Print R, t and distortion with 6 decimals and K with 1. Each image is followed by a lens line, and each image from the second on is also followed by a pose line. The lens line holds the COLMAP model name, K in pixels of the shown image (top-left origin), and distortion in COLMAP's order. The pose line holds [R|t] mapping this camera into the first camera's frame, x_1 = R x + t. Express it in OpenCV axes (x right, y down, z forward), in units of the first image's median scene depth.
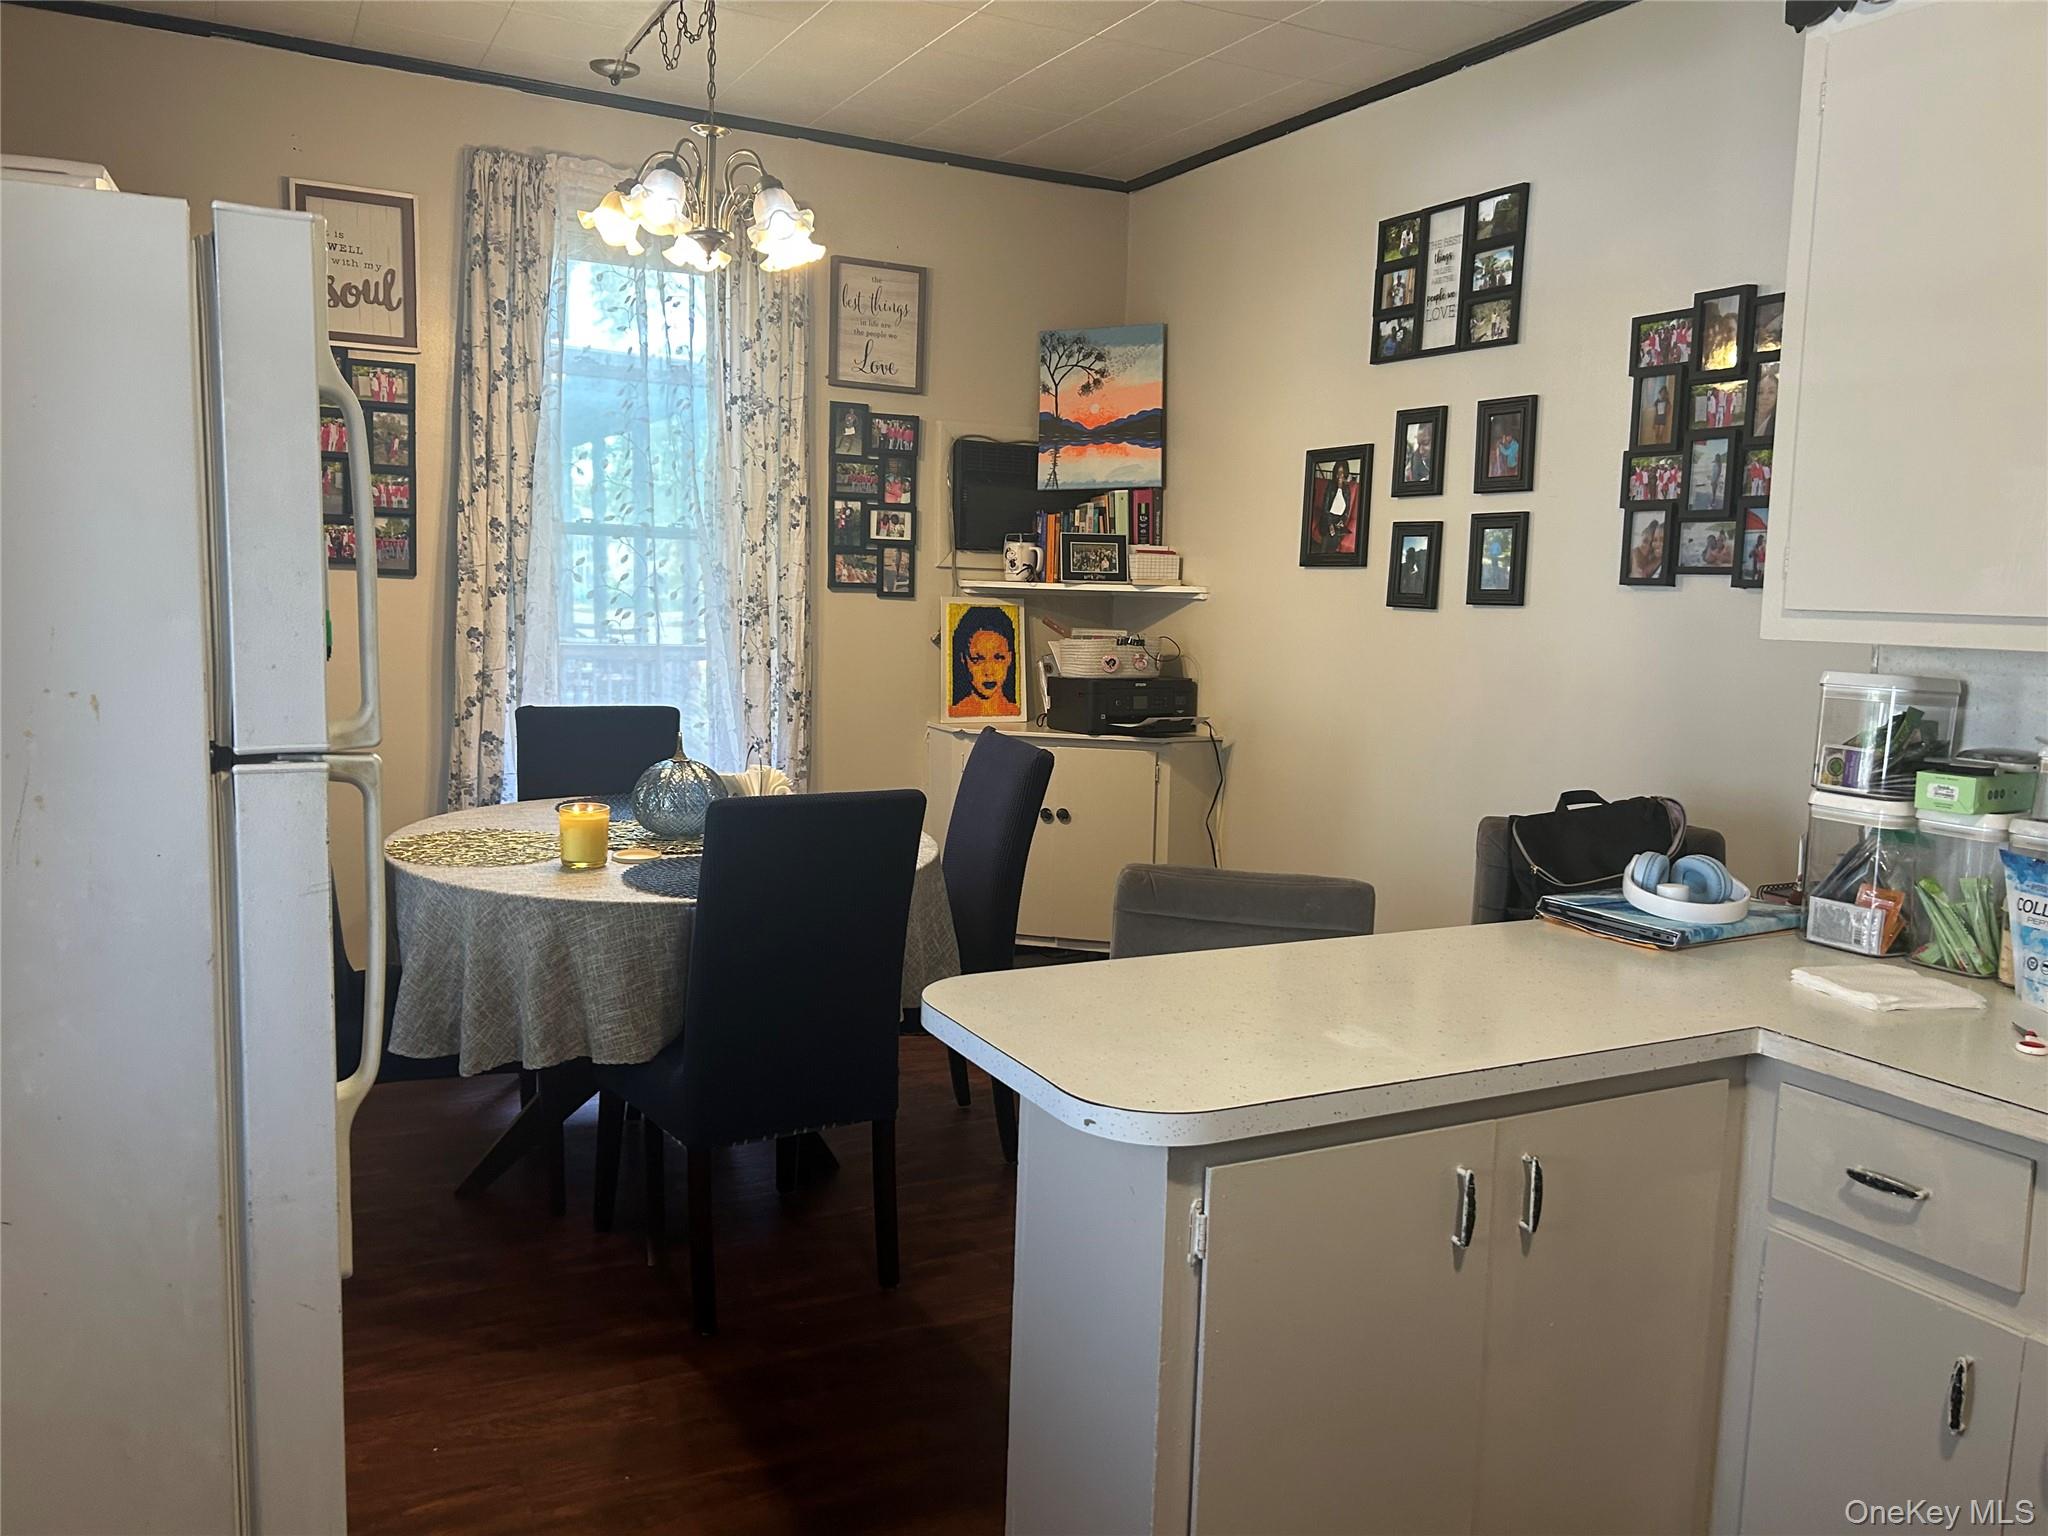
lens RADIAL K [[1534.8, 0, 1014.3], [0, 1534.8, 779.4], [0, 0, 1]] dist [0.047479, -0.051464]
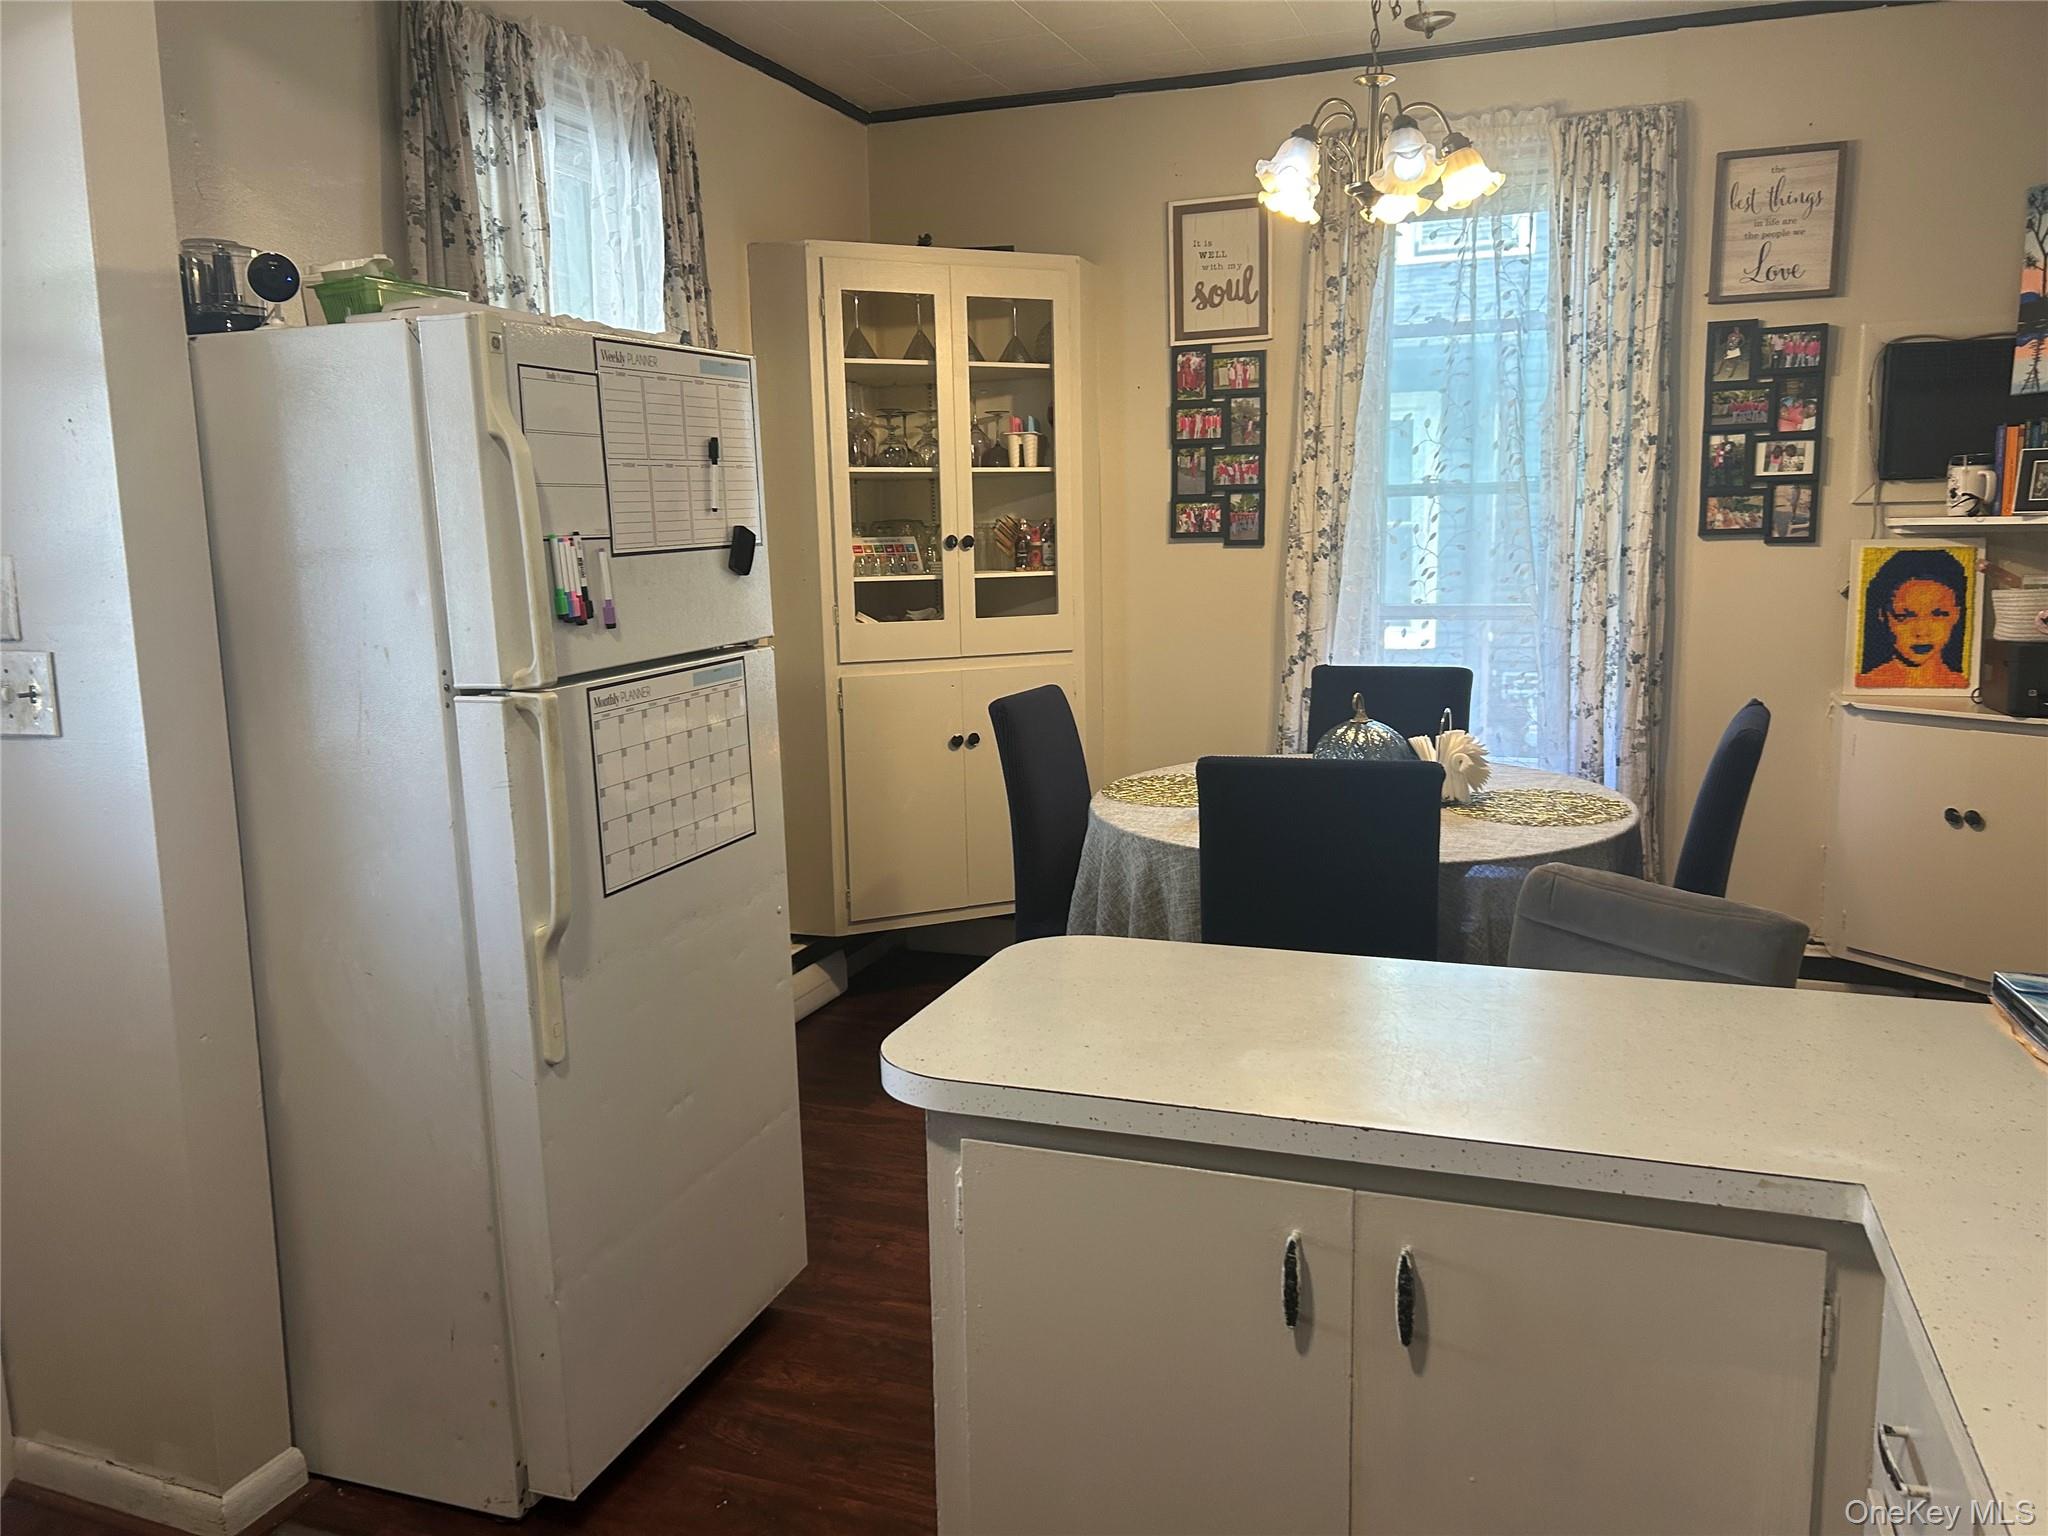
lens RADIAL K [[1534.8, 0, 1012.1], [0, 1534.8, 787.7], [0, 0, 1]] dist [0.047479, -0.051464]
pose [[0.681983, 0.076556, -0.727350, 0.279121], [-0.053120, 0.997065, 0.055137, -0.009389], [0.729436, 0.001034, 0.684048, 0.111717]]
